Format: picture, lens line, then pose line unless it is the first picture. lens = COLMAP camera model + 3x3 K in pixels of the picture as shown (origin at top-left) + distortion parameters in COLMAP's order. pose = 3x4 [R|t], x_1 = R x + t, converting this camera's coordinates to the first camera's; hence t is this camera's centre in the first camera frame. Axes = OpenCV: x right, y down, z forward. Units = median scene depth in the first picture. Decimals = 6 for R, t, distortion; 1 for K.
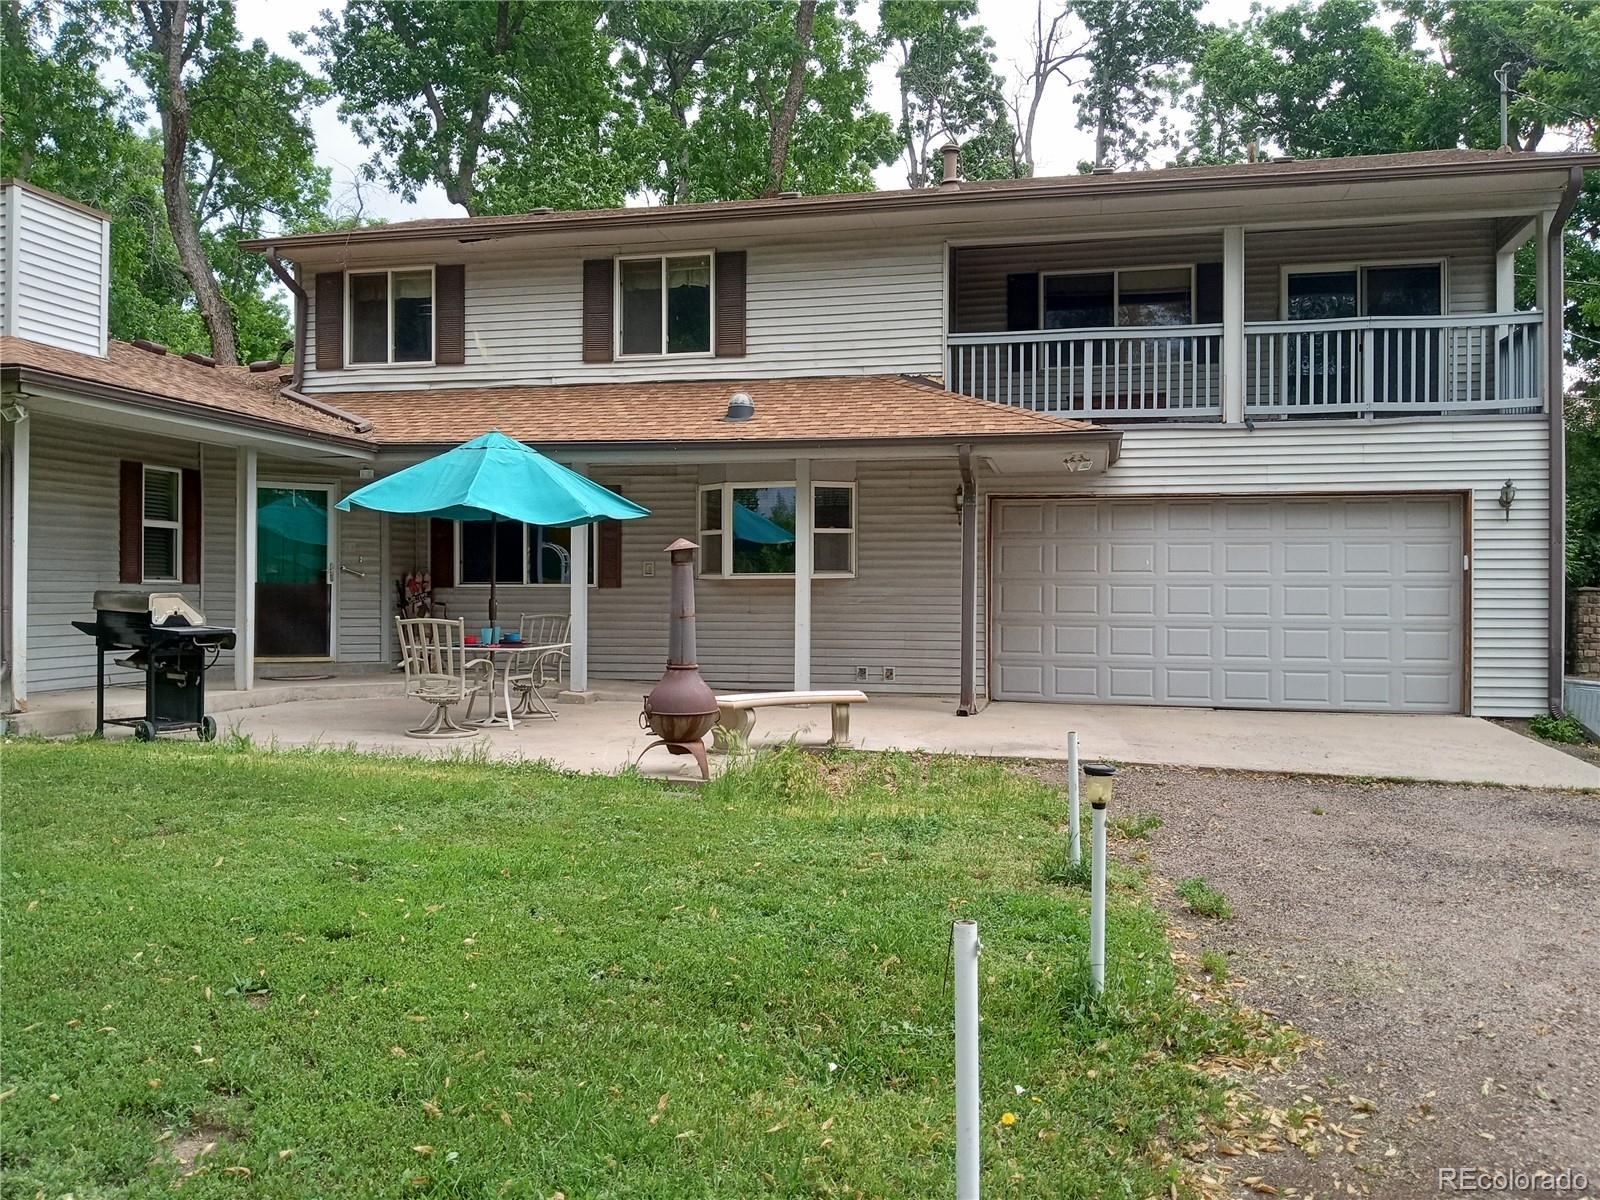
lens RADIAL K [[1323.6, 0, 804.0], [0, 1323.6, 604.2], [0, 0, 1]] dist [0.068798, -0.132686]
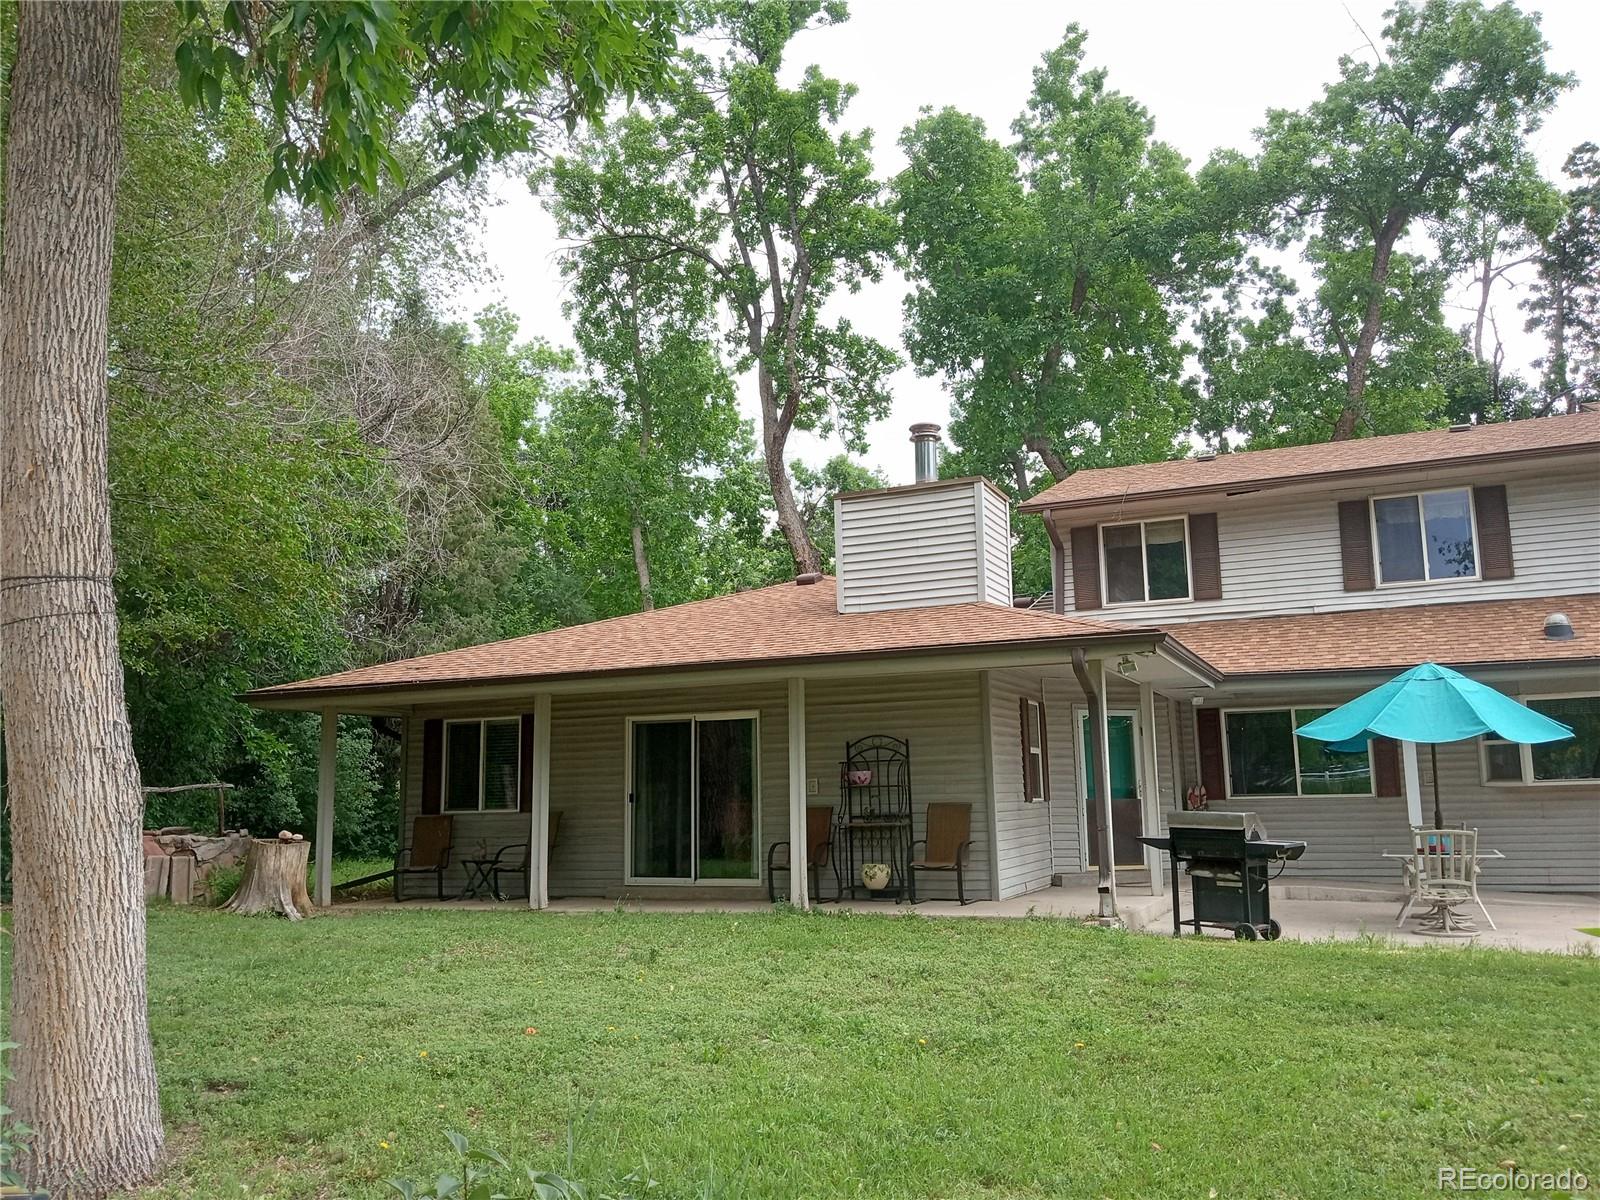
lens RADIAL K [[1323.6, 0, 799.7], [0, 1323.6, 599.3], [0, 0, 1]] dist [0.068798, -0.132686]
pose [[0.981371, -0.051429, -0.185111, -0.403716], [0.022349, 0.987523, -0.155878, -0.012439], [0.190818, 0.148837, 0.970276, -0.162940]]
